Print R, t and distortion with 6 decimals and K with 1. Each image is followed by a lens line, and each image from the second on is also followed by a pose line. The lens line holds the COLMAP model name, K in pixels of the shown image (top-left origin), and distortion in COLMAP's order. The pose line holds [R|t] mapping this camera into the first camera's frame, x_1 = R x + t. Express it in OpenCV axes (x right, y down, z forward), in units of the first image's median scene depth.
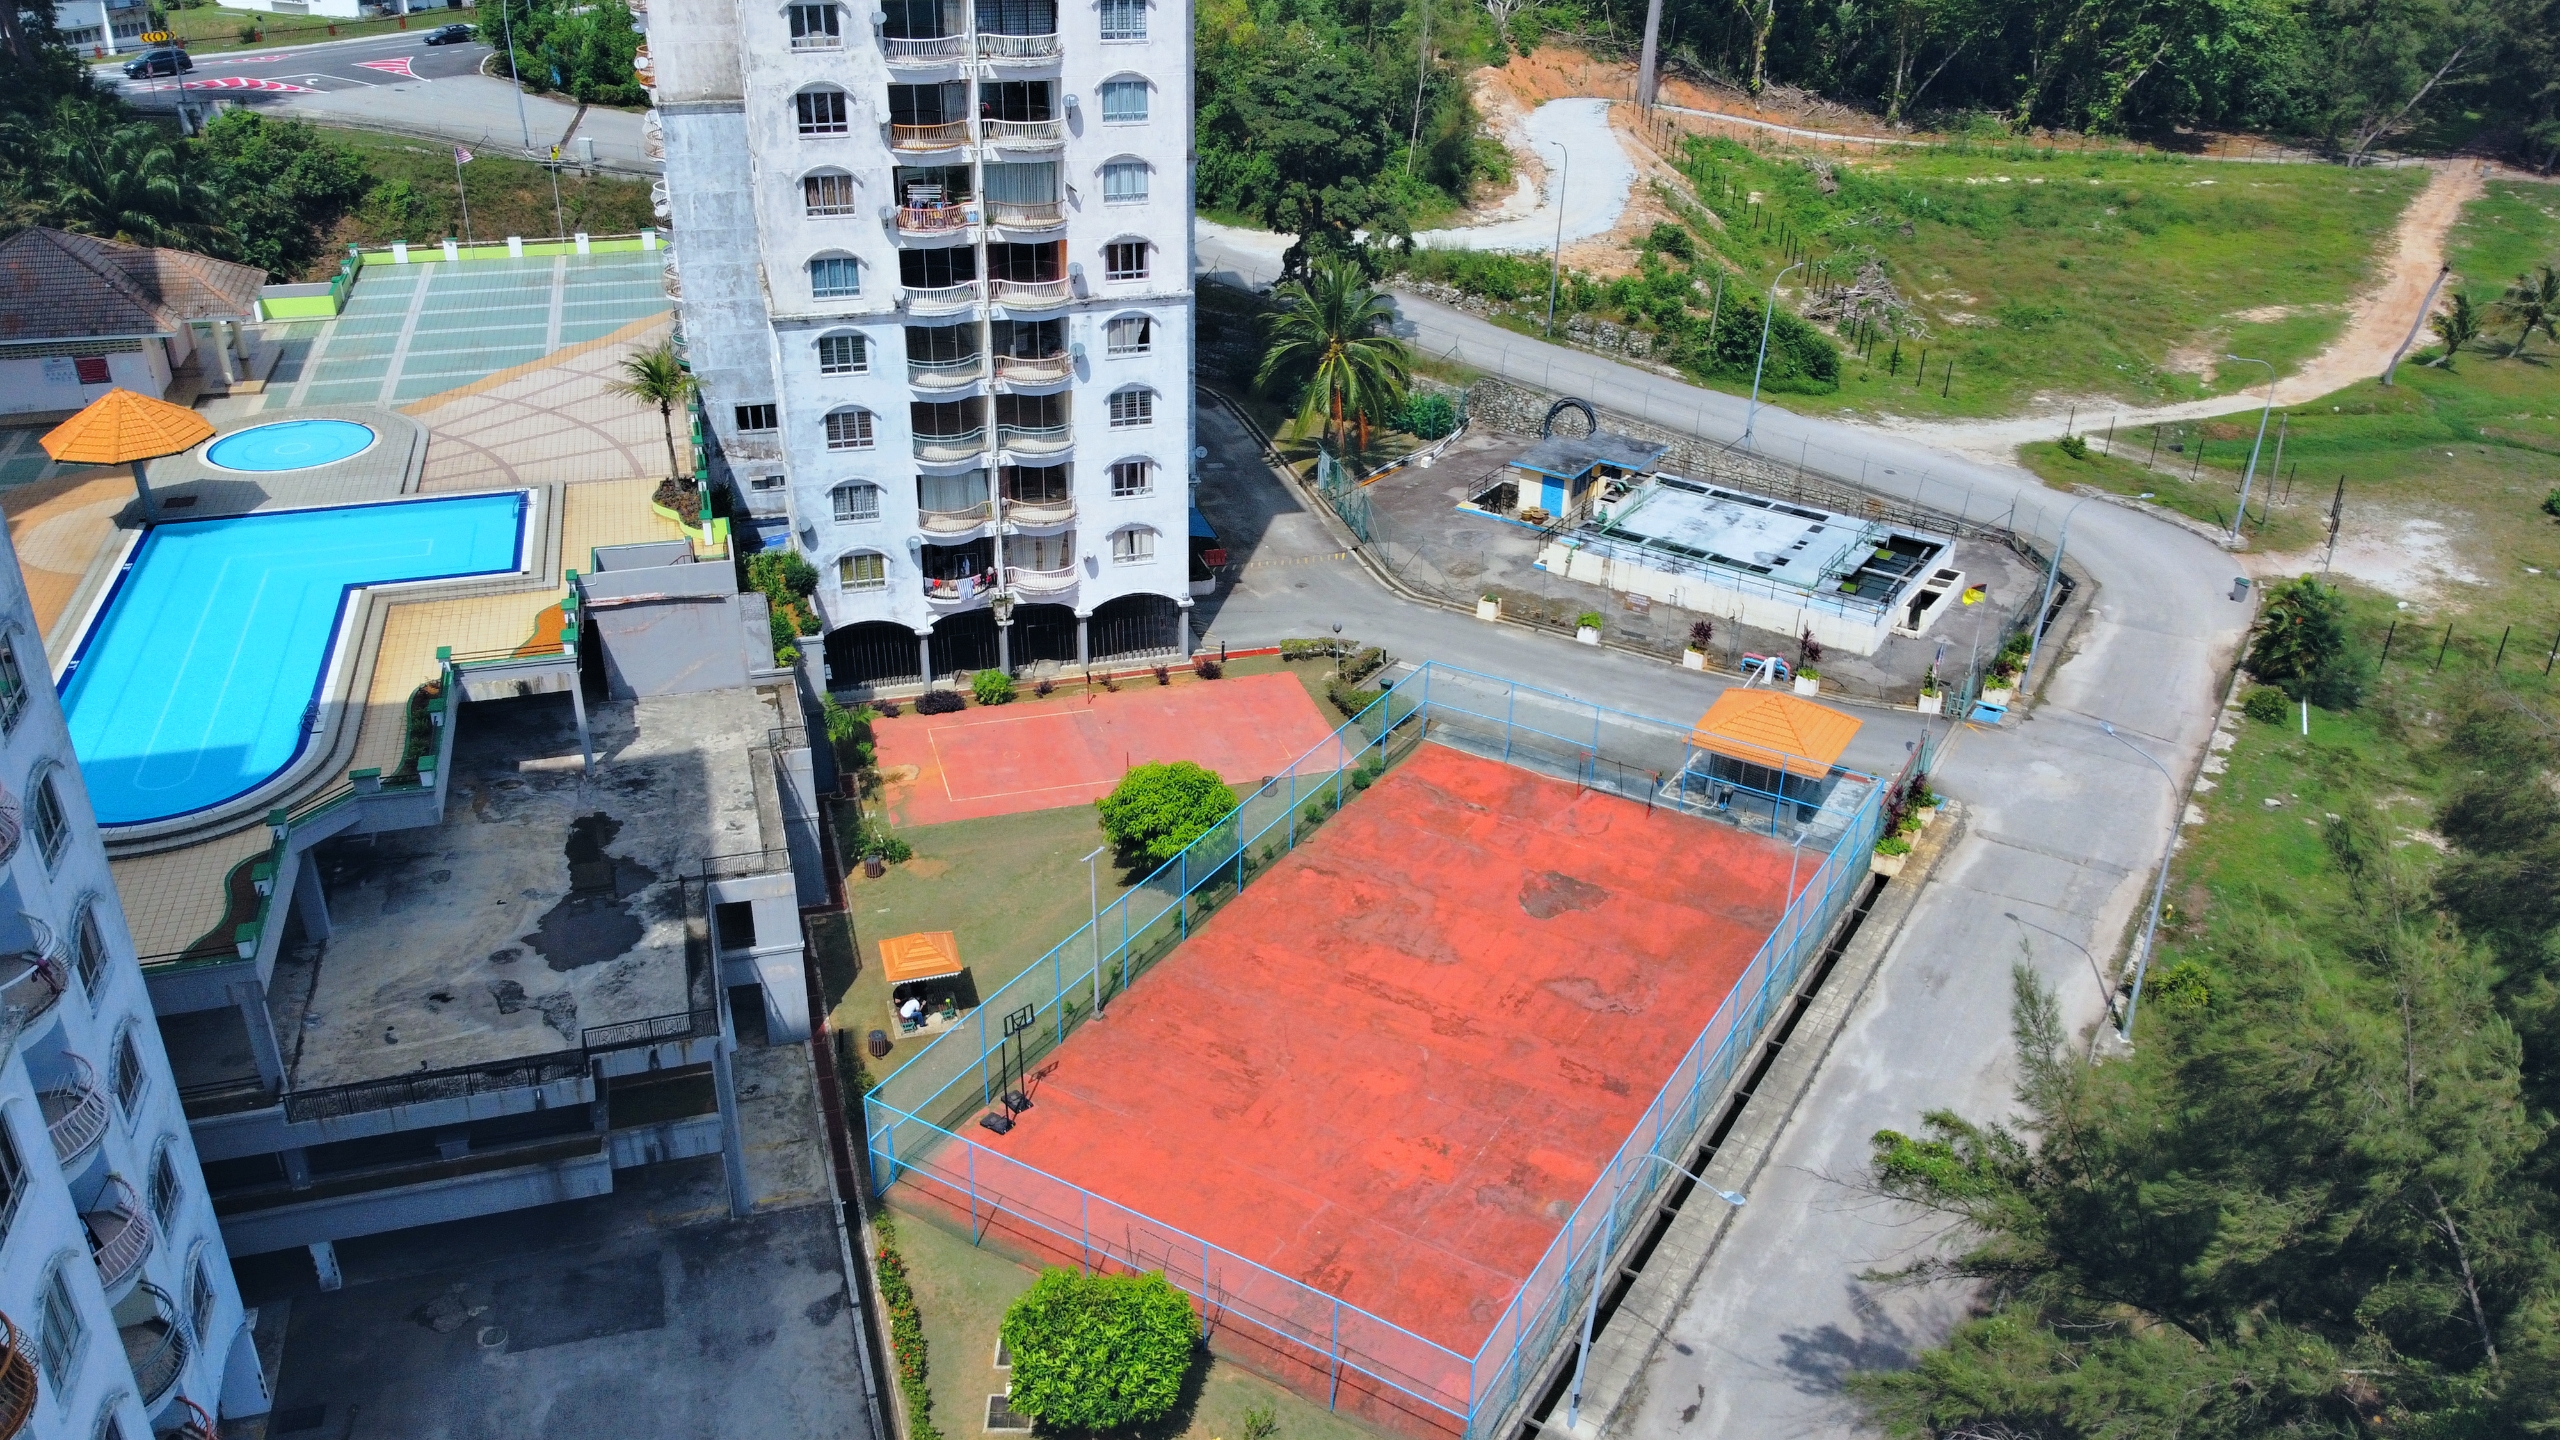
lens RADIAL K [[1915.6, 0, 1278.7], [0, 1915.6, 720.6], [0, 0, 1]] dist [-0.013381, -0.005173]
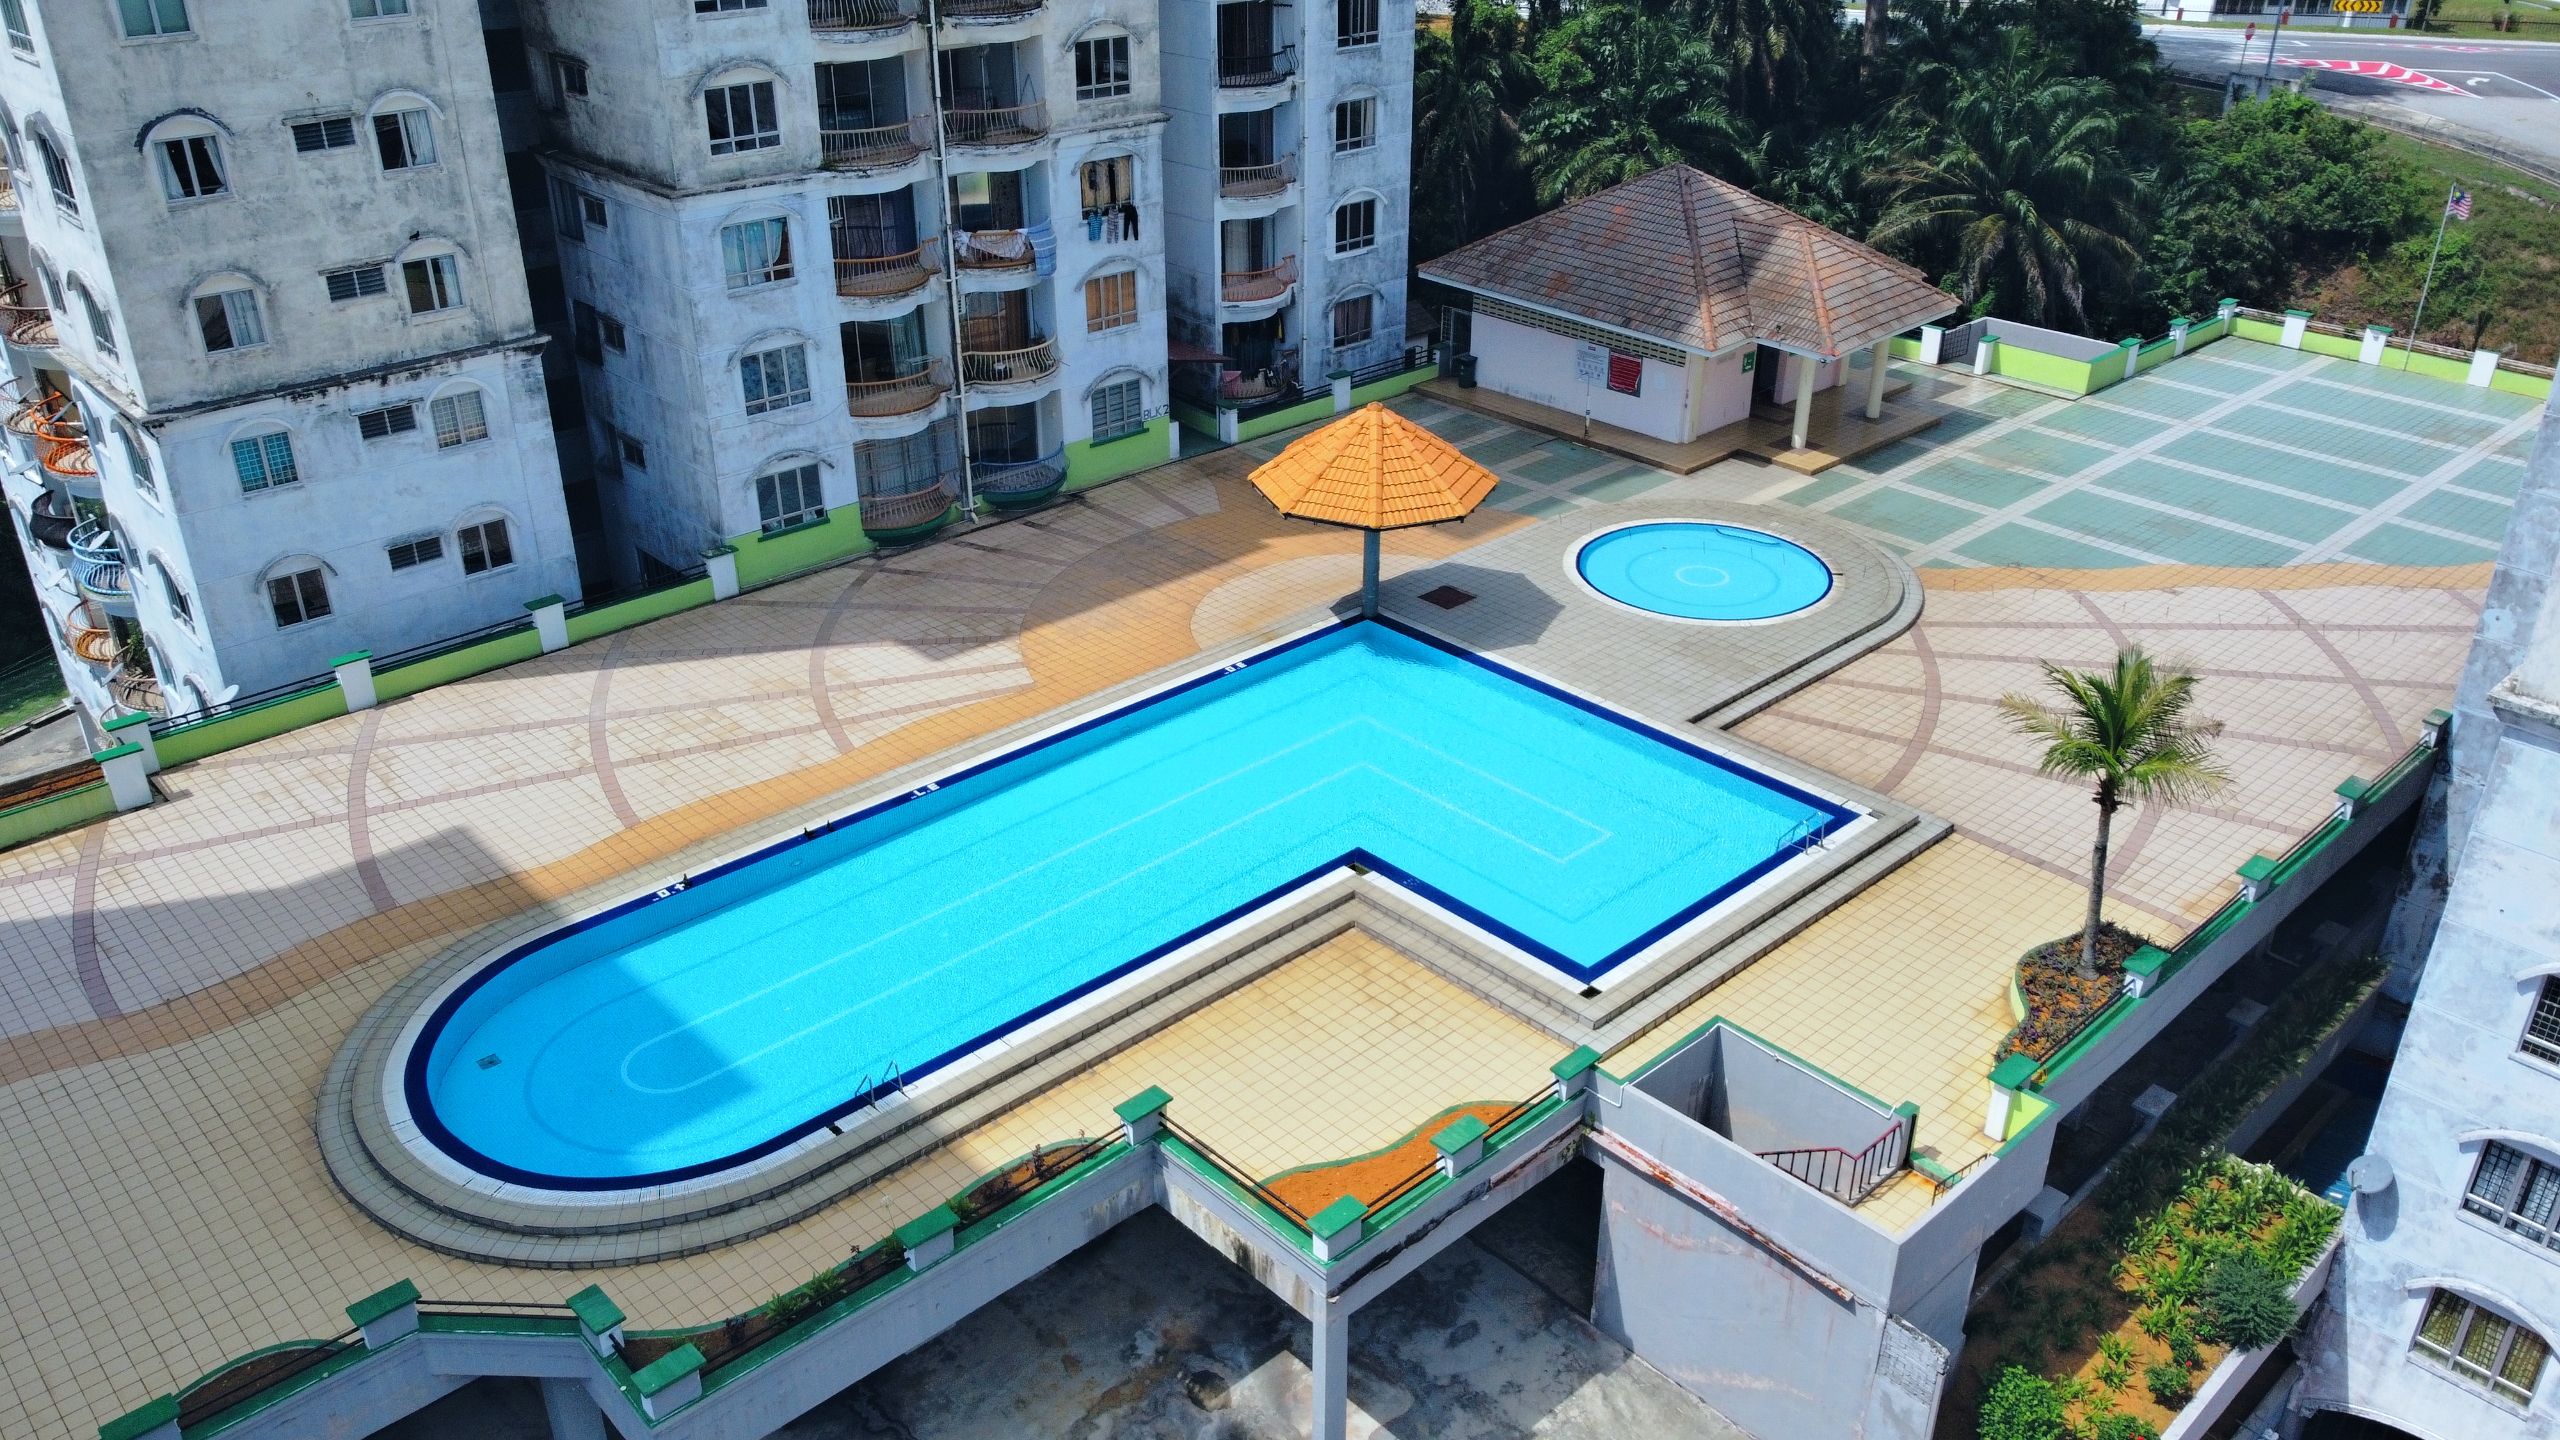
lens RADIAL K [[1915.6, 0, 1278.9], [0, 1915.6, 723.3], [0, 0, 1]] dist [-0.013381, -0.005173]
pose [[0.424299, 0.395251, -0.814707, -0.054251], [-0.403843, 0.887875, 0.220427, -0.173256], [0.810482, 0.235487, 0.536344, 0.548555]]
